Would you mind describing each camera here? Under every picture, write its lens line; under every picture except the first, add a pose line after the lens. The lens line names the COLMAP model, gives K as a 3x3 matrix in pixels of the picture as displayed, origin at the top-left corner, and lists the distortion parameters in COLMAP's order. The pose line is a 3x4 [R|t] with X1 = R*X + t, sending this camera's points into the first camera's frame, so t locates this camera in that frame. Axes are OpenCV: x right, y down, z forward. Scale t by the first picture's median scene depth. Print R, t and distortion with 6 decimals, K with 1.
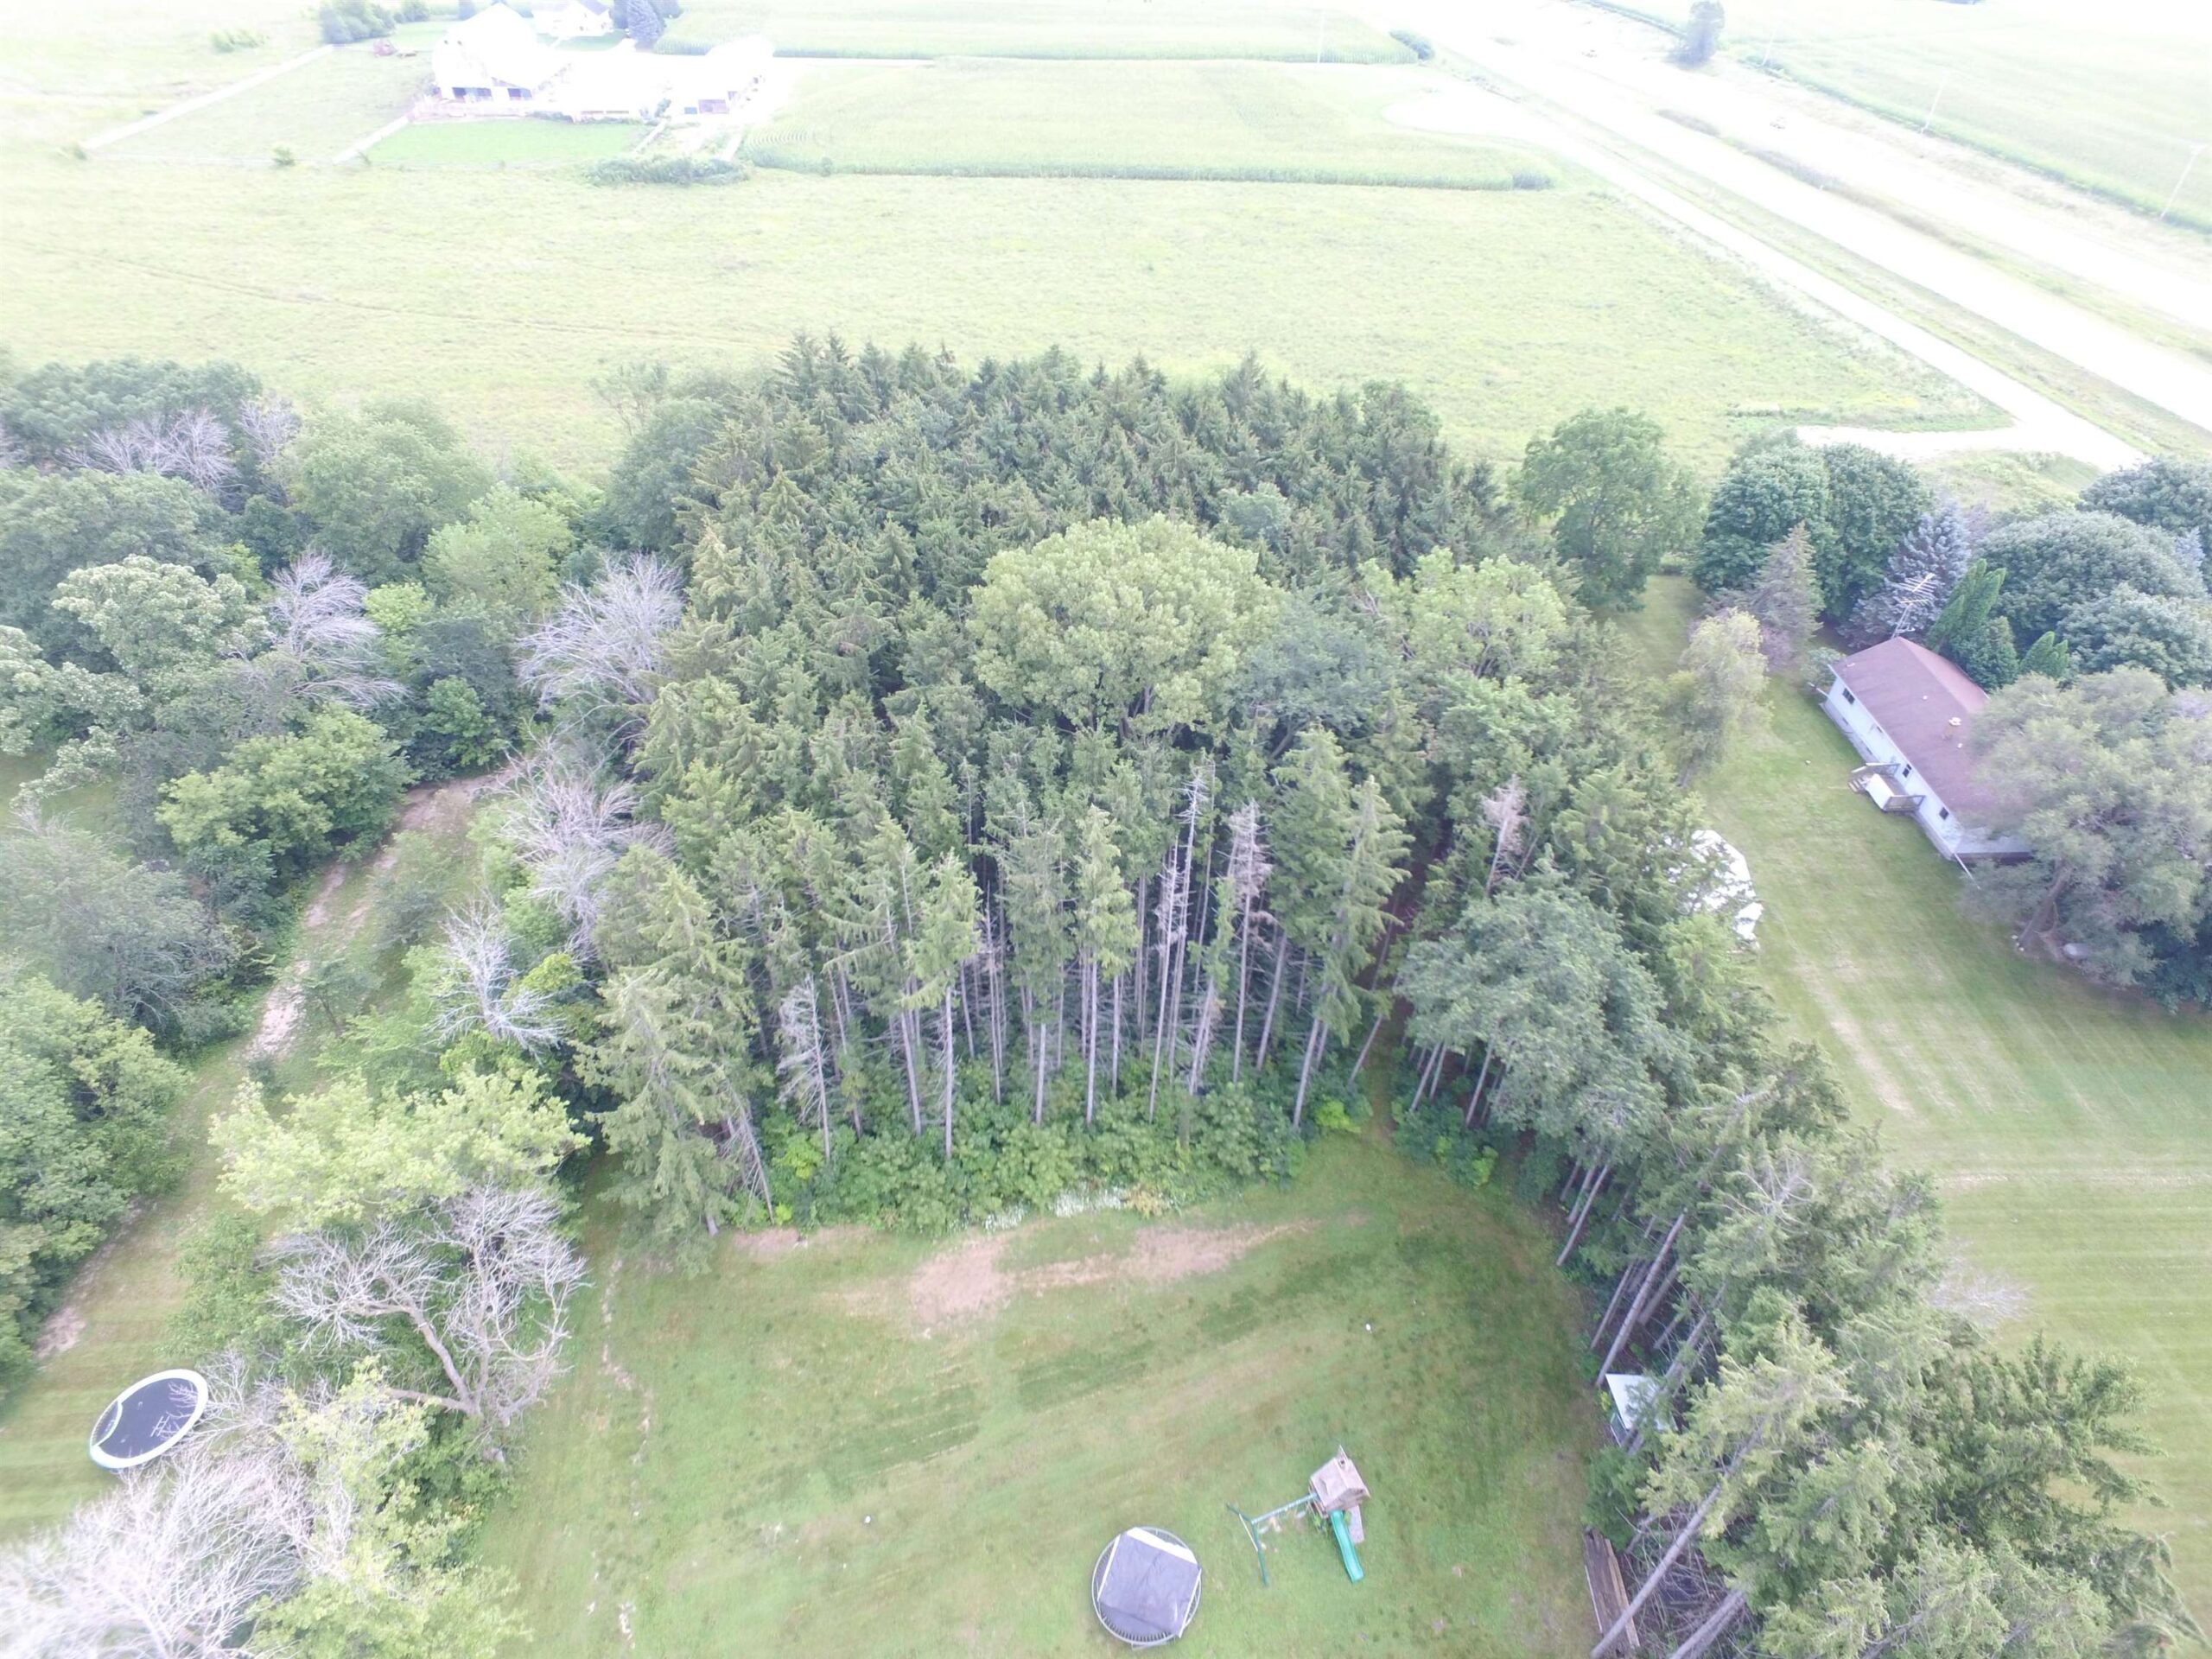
lens RADIAL K [[1271.4, 0, 1118.4], [0, 1271.4, 827.9], [0, 0, 1]] dist [-0.012348, 0.019253]
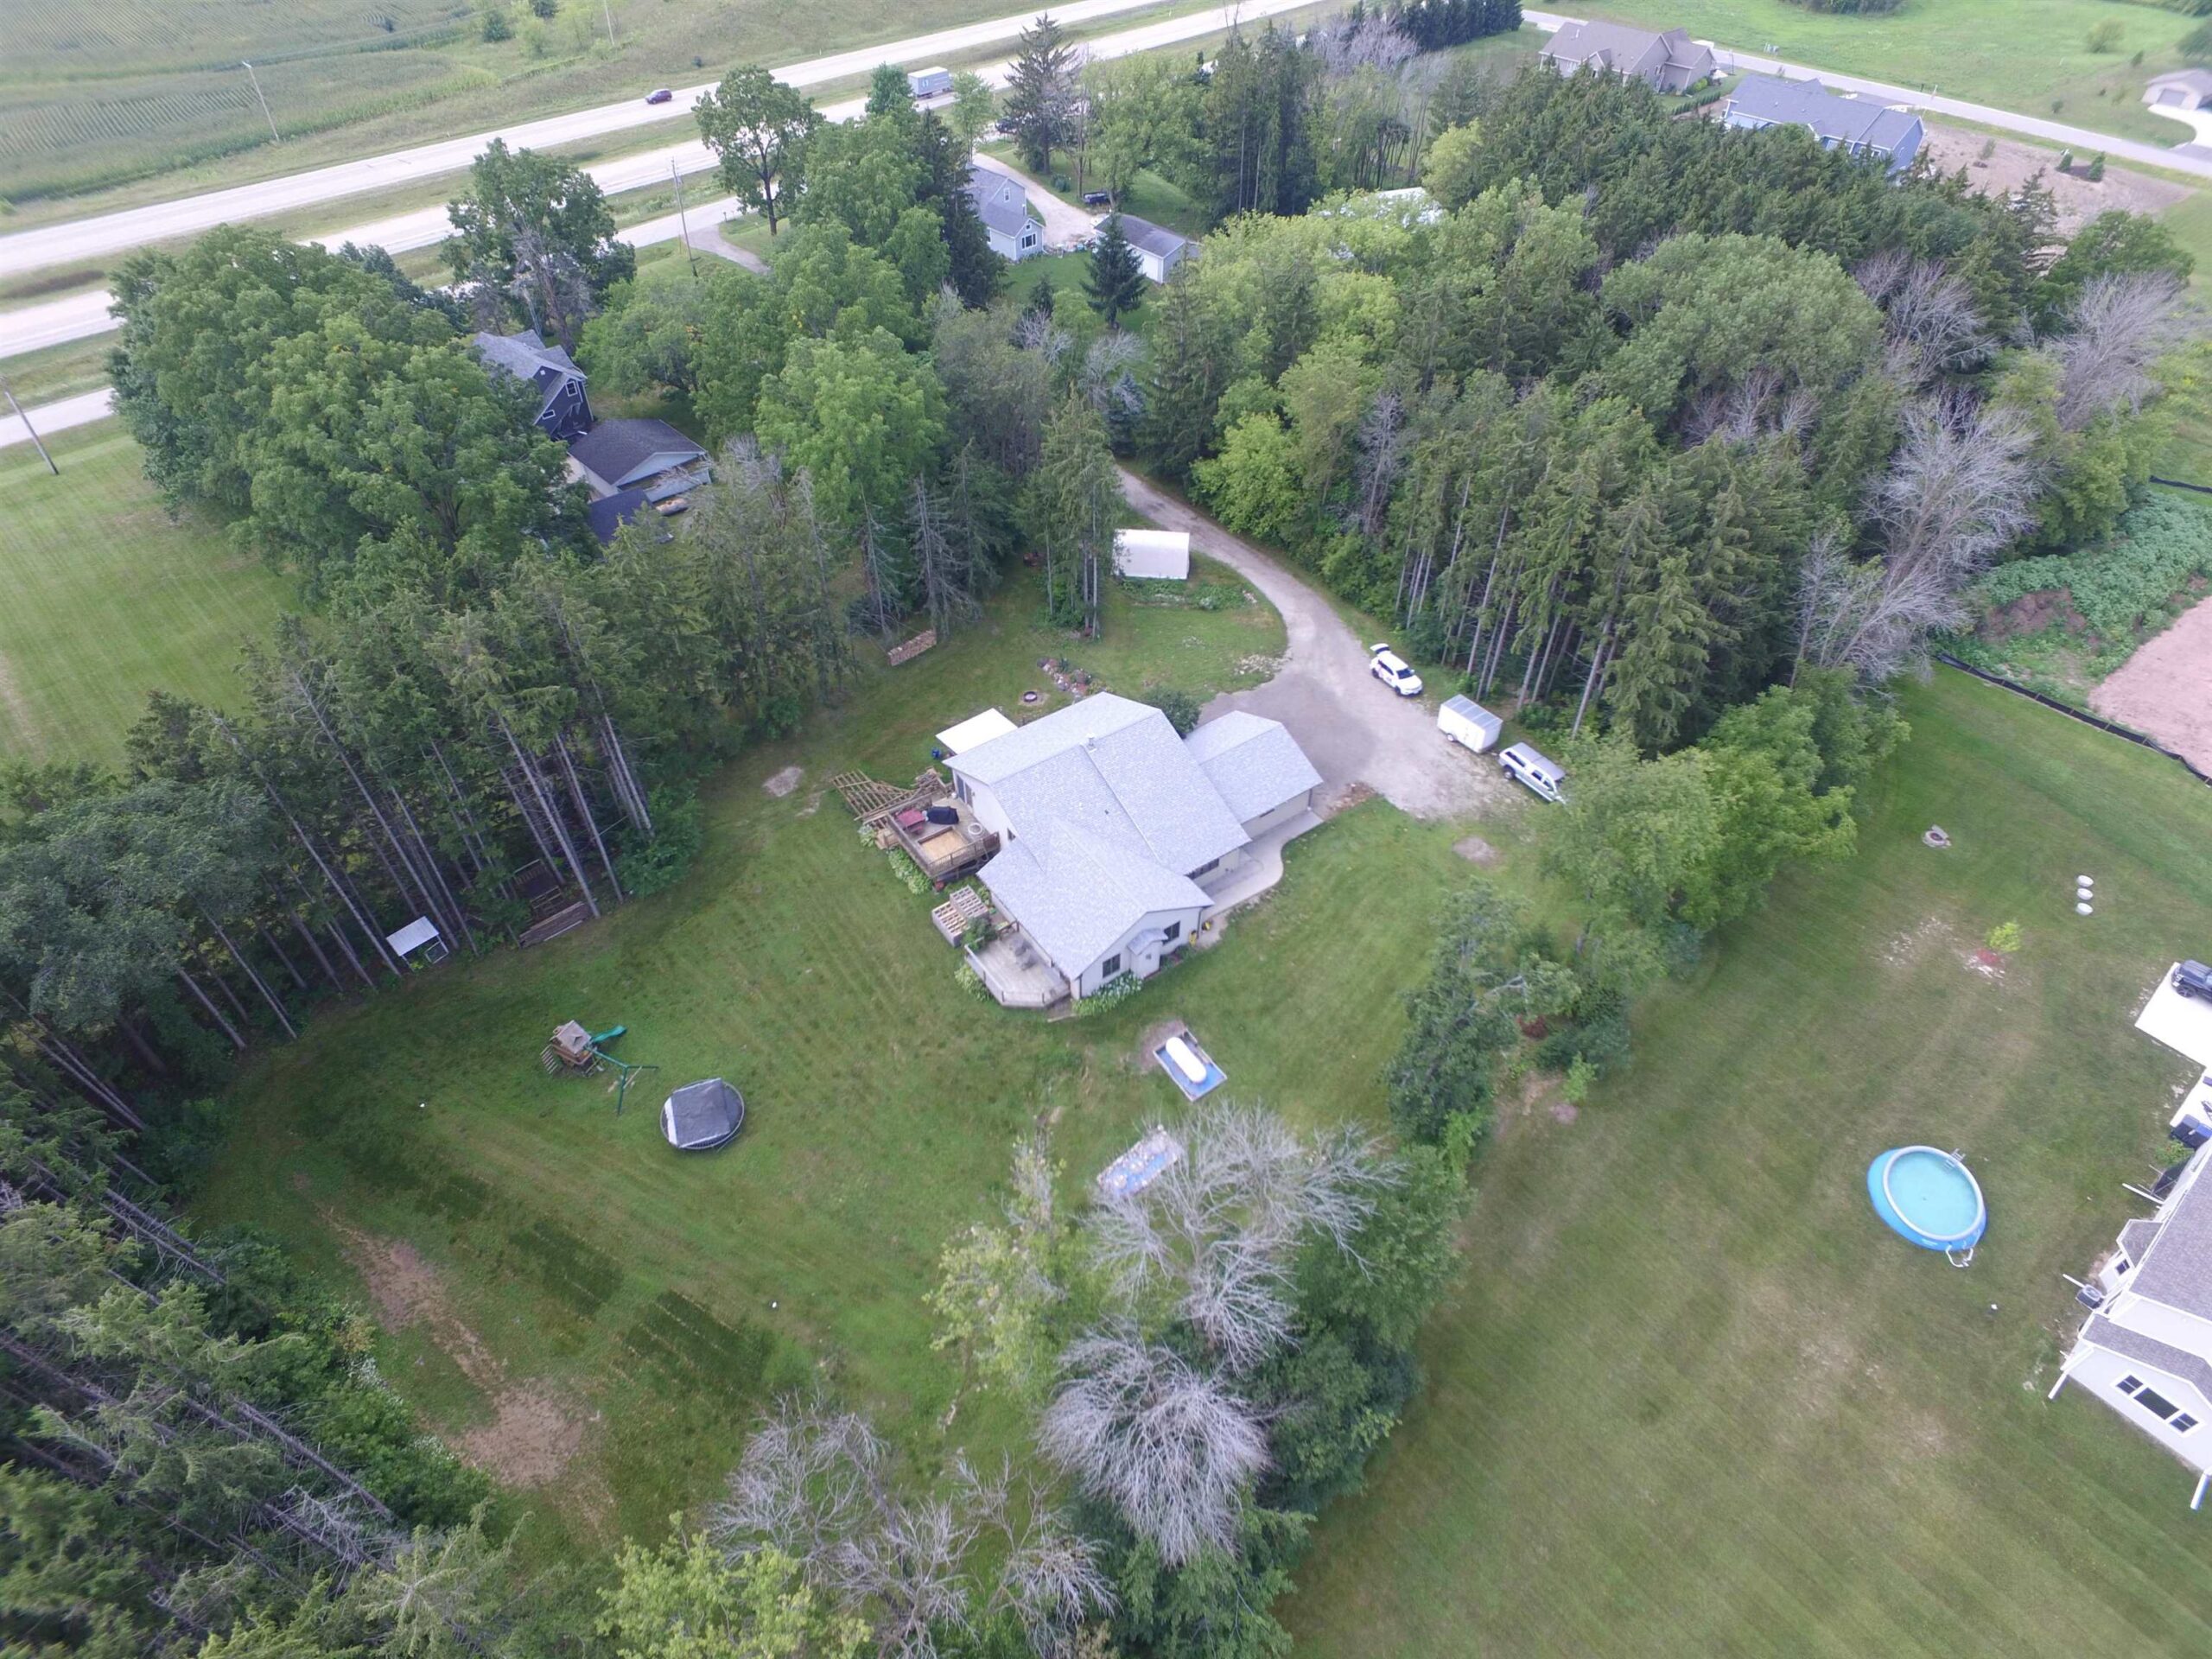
lens RADIAL K [[1271.4, 0, 1118.4], [0, 1271.4, 827.9], [0, 0, 1]] dist [-0.012348, 0.019253]
pose [[-0.663628, -0.531978, 0.525925, -0.544312], [0.482704, 0.232572, 0.844339, -0.259851], [-0.571485, 0.814193, 0.102447, 0.249744]]
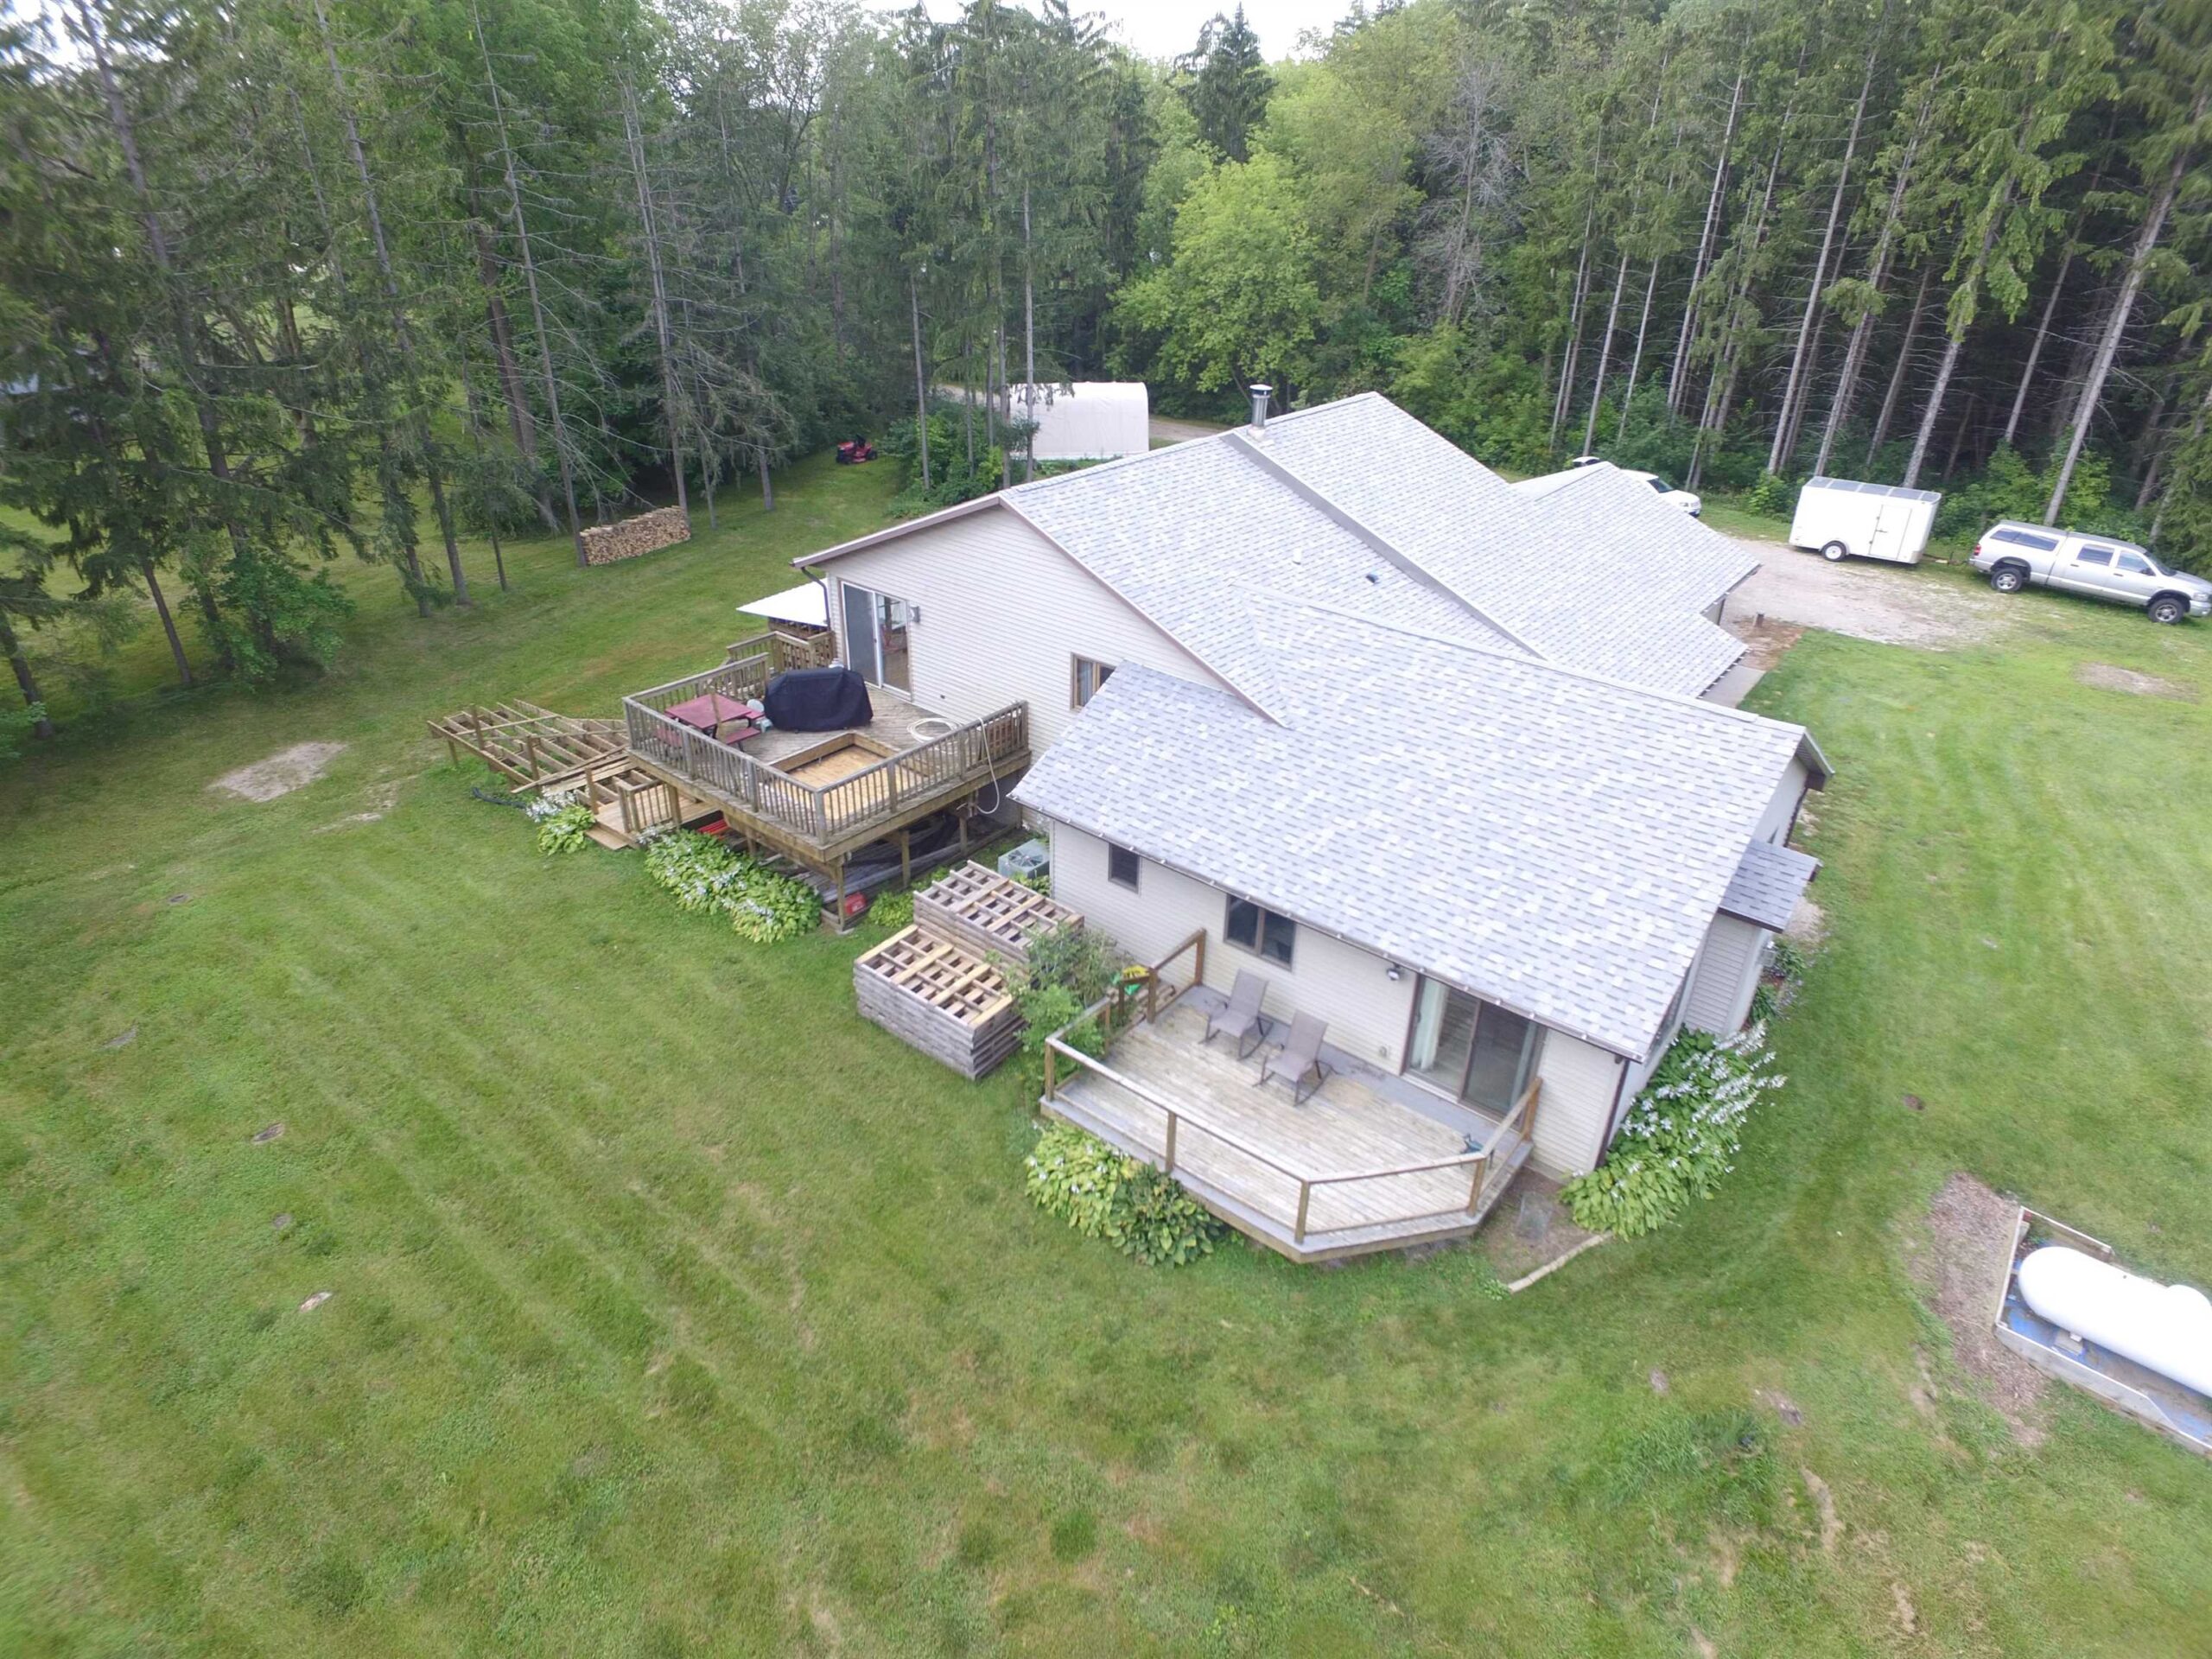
lens RADIAL K [[1271.4, 0, 1118.4], [0, 1271.4, 827.9], [0, 0, 1]] dist [-0.012348, 0.019253]
pose [[-0.841676, -0.296793, 0.451105, -0.107047], [0.327642, 0.383352, 0.863535, 0.315751], [-0.429223, 0.874617, -0.225416, 0.500840]]
